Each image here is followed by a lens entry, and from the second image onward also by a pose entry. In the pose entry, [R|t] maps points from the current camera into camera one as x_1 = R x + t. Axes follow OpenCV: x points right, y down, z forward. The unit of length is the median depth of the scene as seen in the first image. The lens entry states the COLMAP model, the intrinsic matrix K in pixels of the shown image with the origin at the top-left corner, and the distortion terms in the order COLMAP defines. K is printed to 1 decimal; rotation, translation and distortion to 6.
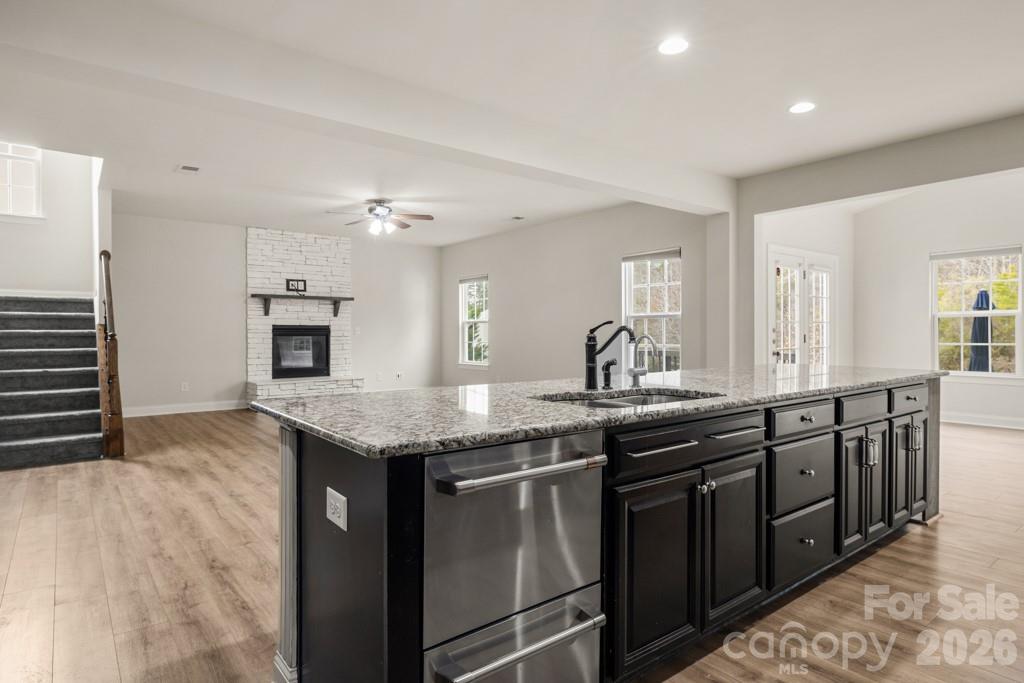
lens RADIAL K [[564.6, 0, 501.4], [0, 564.6, 338.5], [0, 0, 1]] dist [-0.001948, -0.000228]
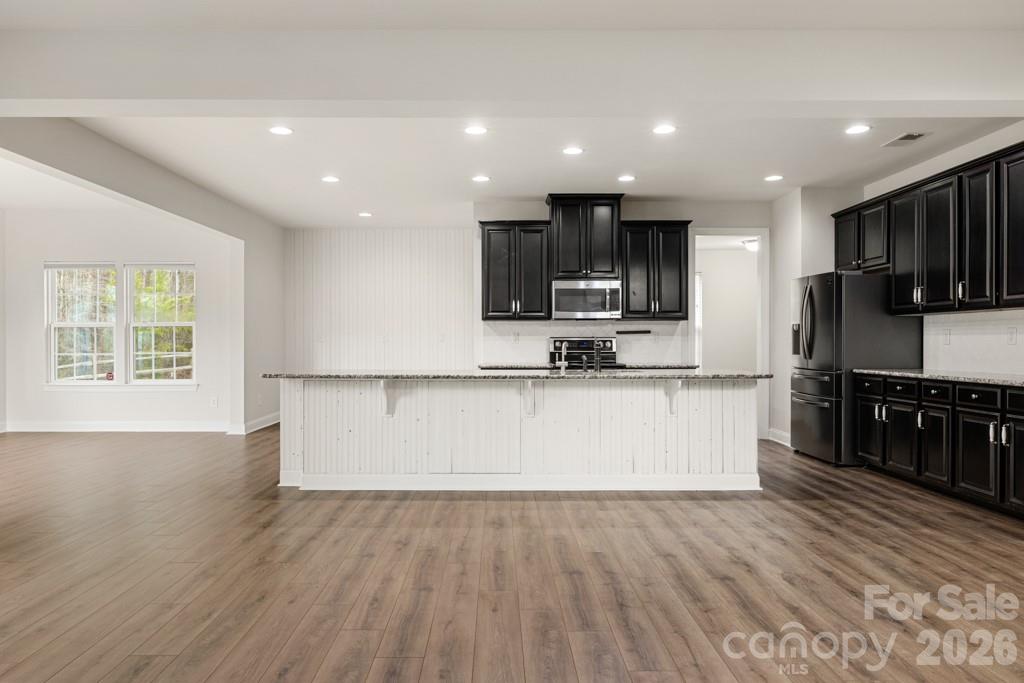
lens RADIAL K [[683.1, 0, 516.3], [0, 683.1, 344.4], [0, 0, 1]] dist [0.009821, 0.000809]
pose [[-0.812482, -0.000680, 0.582986, -0.252141], [0.008254, 0.999886, 0.012669, -0.009062], [-0.582928, 0.015106, -0.812383, 0.794308]]
